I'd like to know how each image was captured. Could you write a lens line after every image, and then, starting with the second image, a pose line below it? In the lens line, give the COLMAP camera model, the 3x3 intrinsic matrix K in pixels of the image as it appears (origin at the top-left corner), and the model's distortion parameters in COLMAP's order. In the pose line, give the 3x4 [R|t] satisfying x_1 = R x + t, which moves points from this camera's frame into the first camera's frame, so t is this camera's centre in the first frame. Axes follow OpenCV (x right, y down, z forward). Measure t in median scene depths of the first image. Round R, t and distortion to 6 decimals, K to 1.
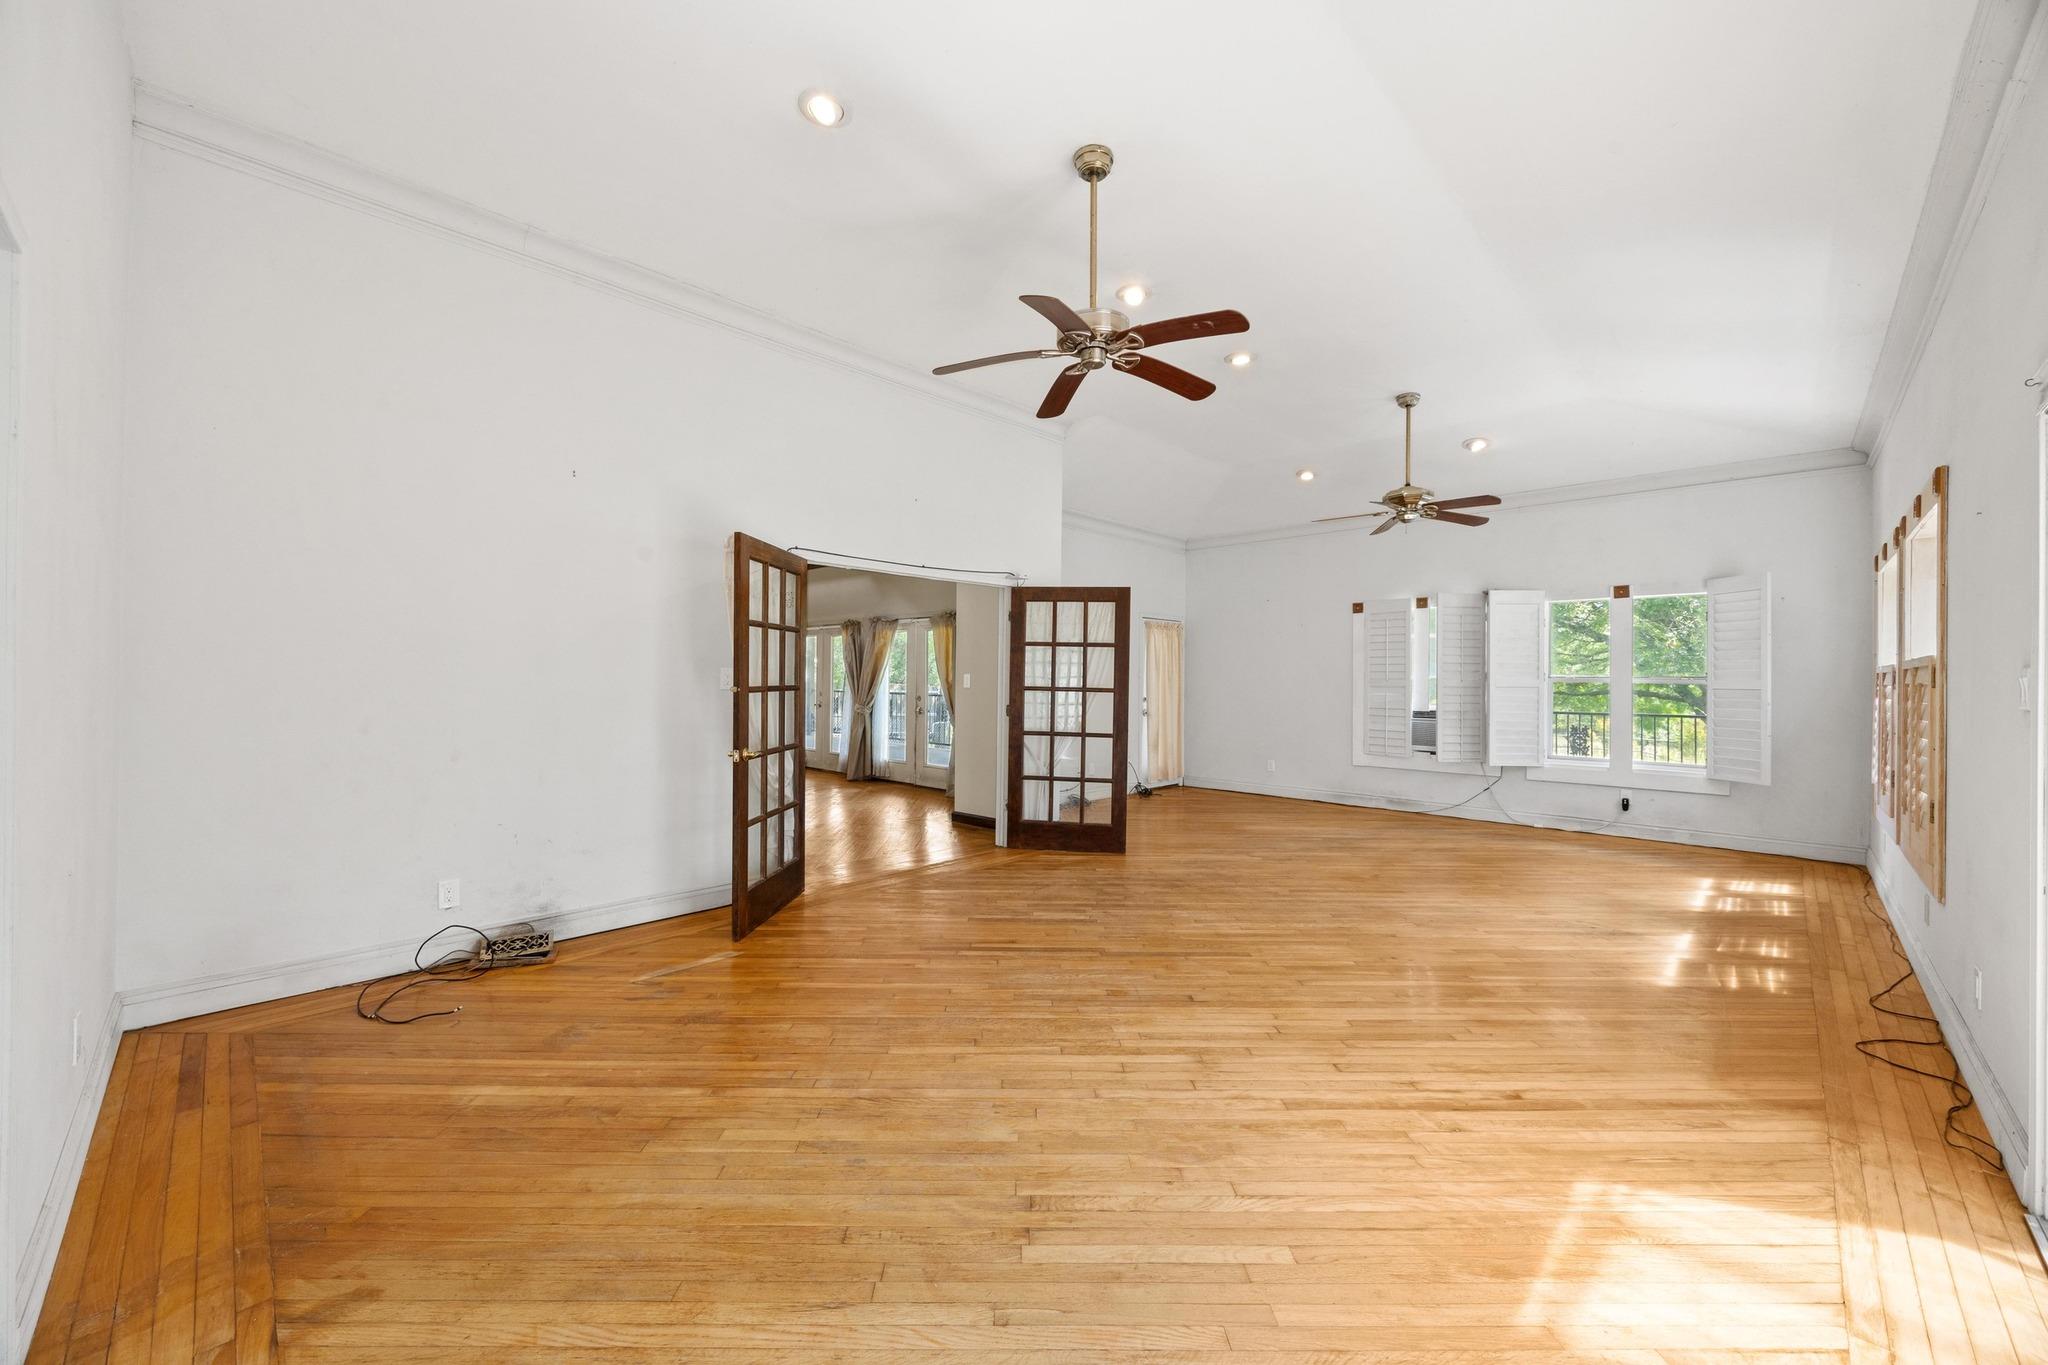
lens RADIAL K [[779.4, 0, 1007.5], [0, 779.4, 678.4], [0, 0, 1]] dist [-0.004701, 0.000462]
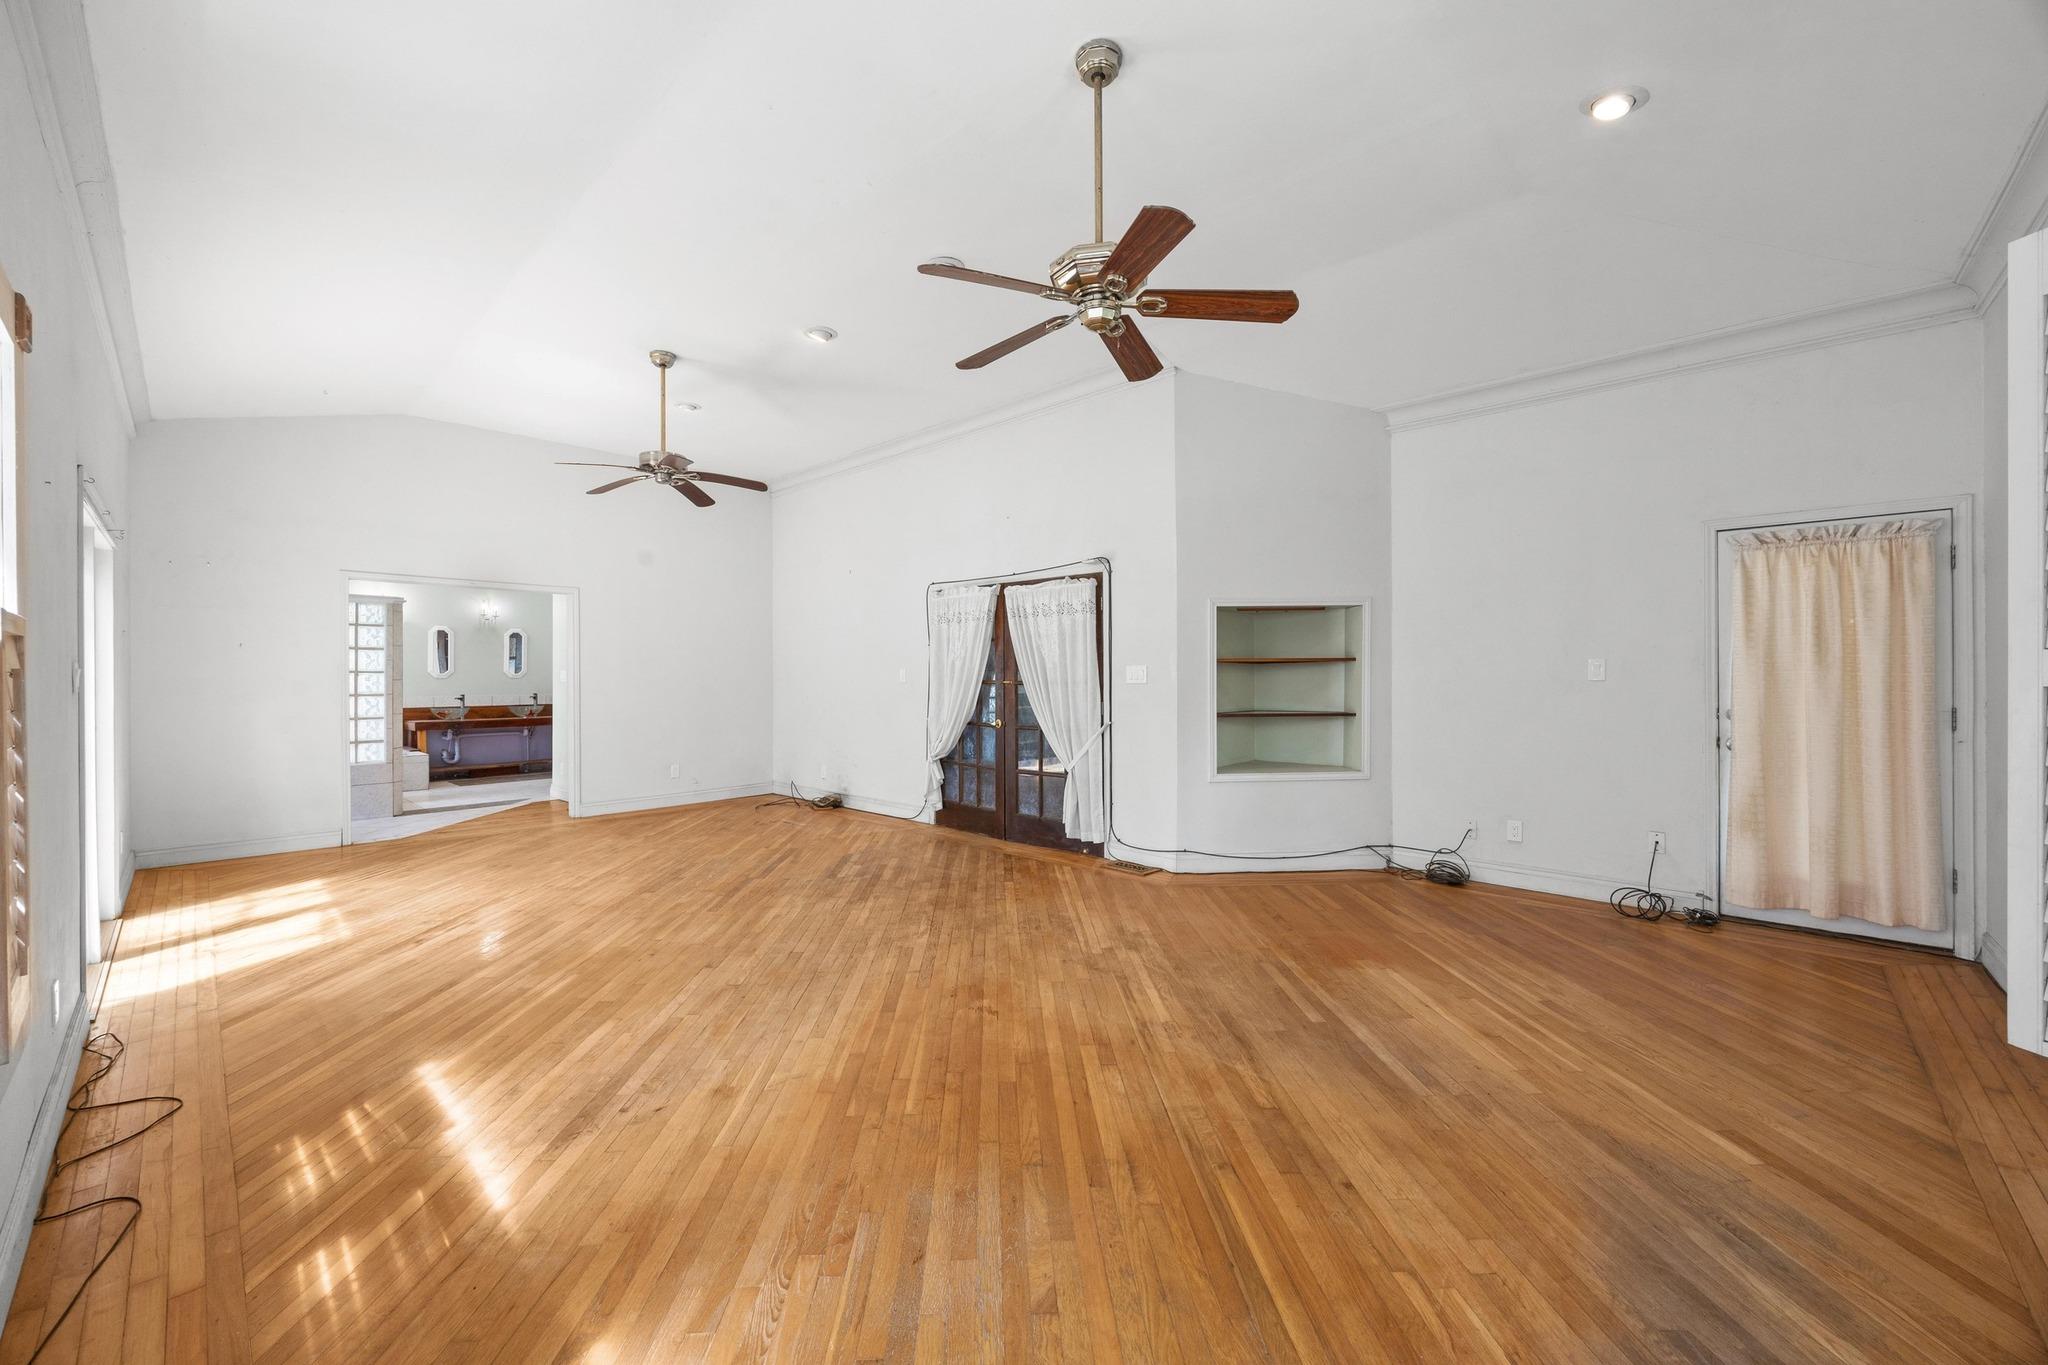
lens RADIAL K [[779.4, 0, 1017.6], [0, 779.4, 679.1], [0, 0, 1]] dist [-0.004701, 0.000462]
pose [[0.033696, -0.000231, -0.999432, 0.976487], [0.004683, 0.999989, -0.000073, 0.008464], [0.999421, -0.004678, 0.033697, 0.933825]]
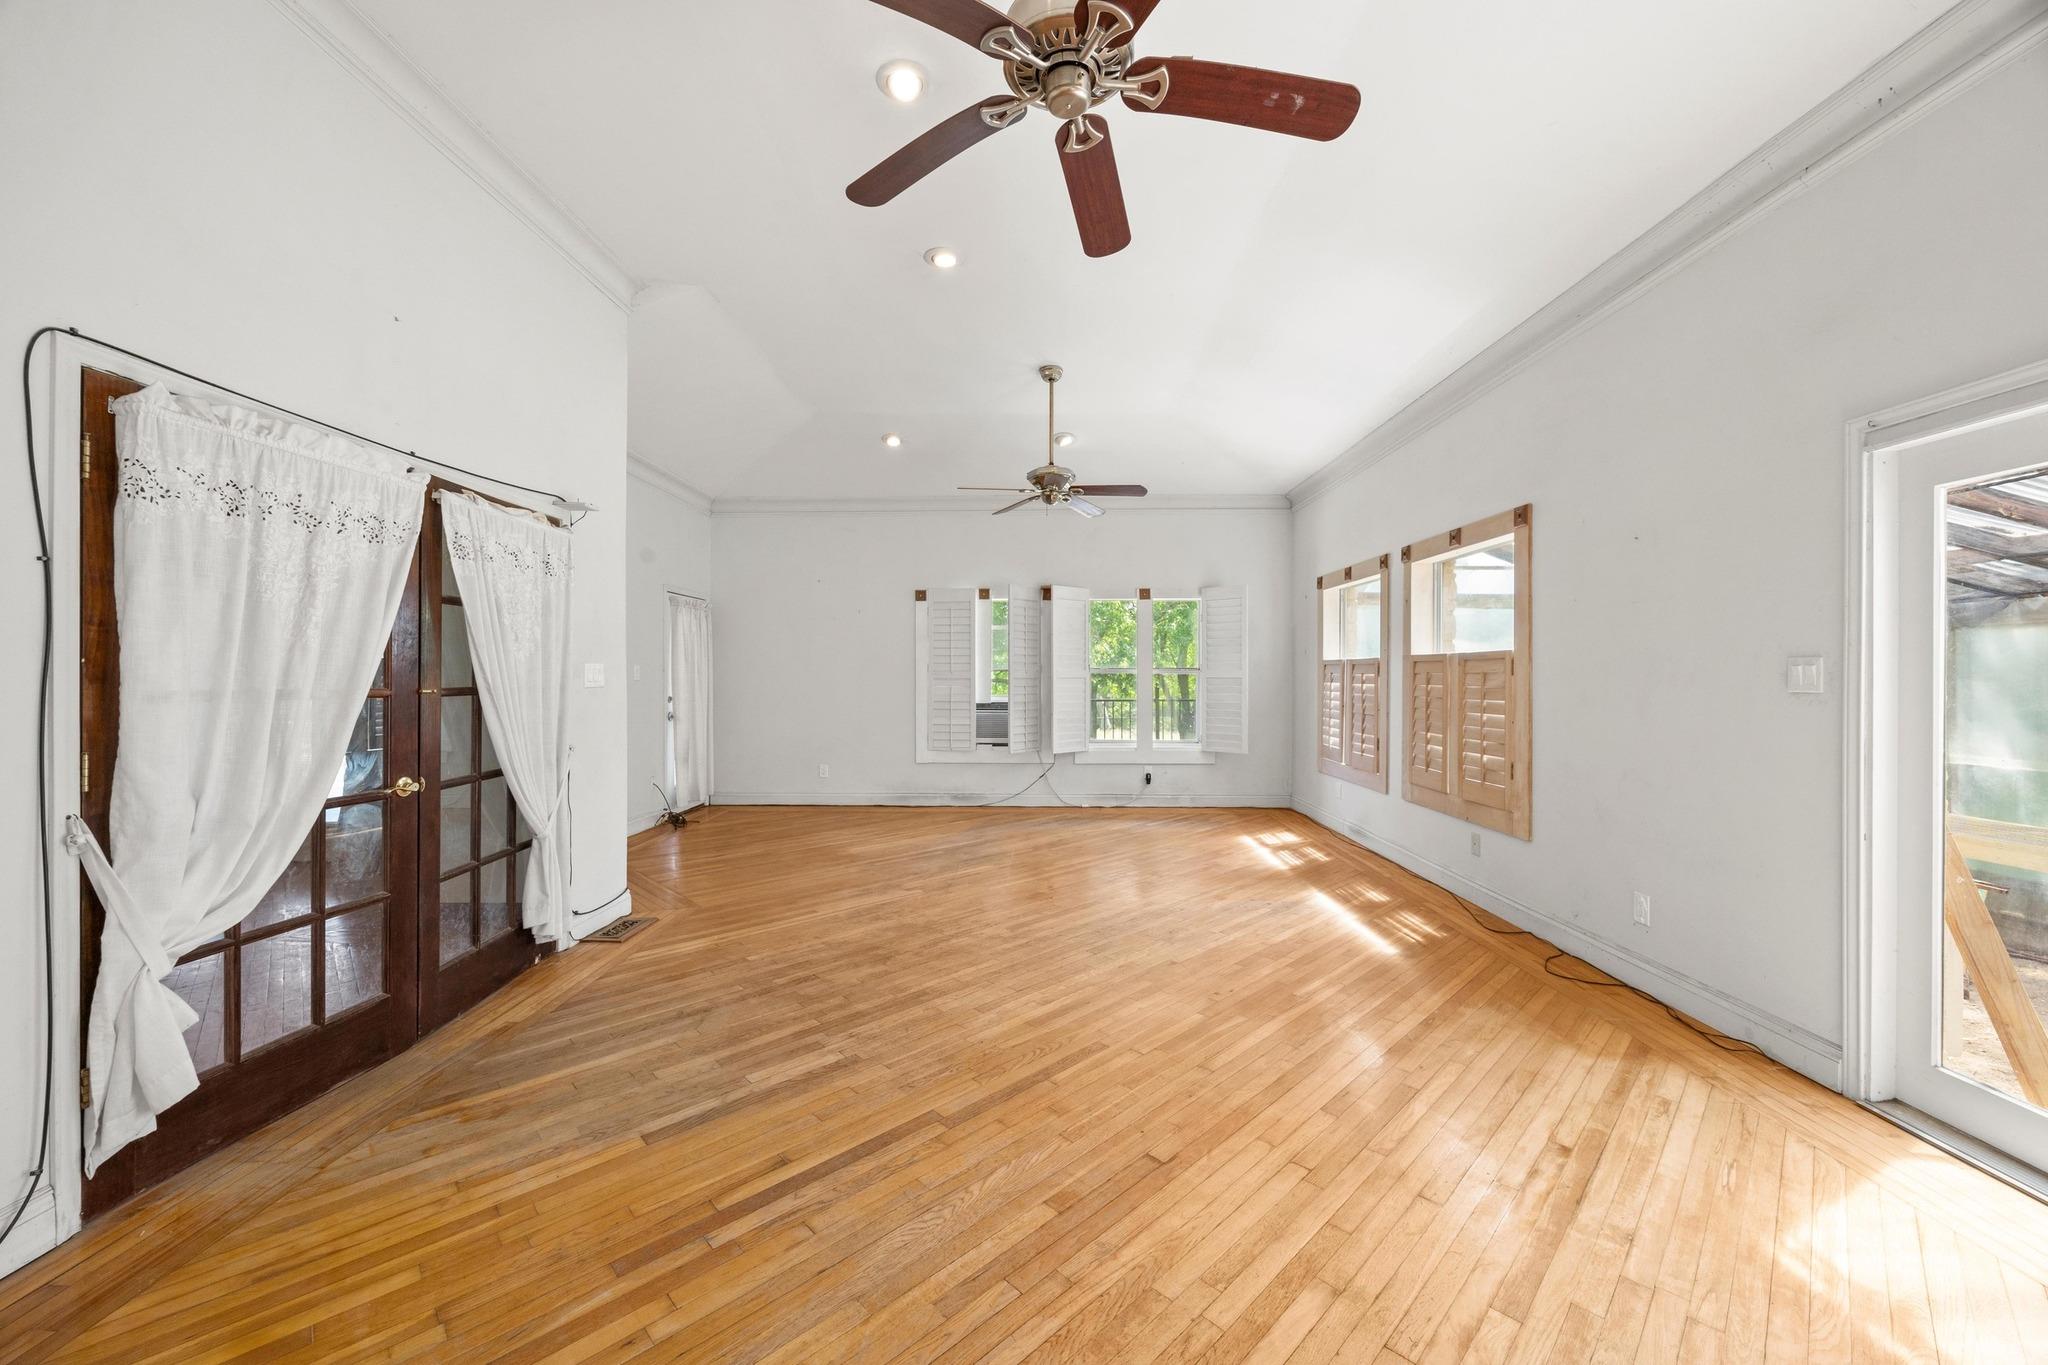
lens RADIAL K [[779.4, 0, 1012.8], [0, 779.4, 675.4], [0, 0, 1]] dist [-0.004701, 0.000462]
pose [[0.725615, -0.007452, 0.688061, -0.168159], [0.003849, 0.999970, 0.006771, 0.000179], [-0.688090, -0.002265, 0.725621, 0.345762]]
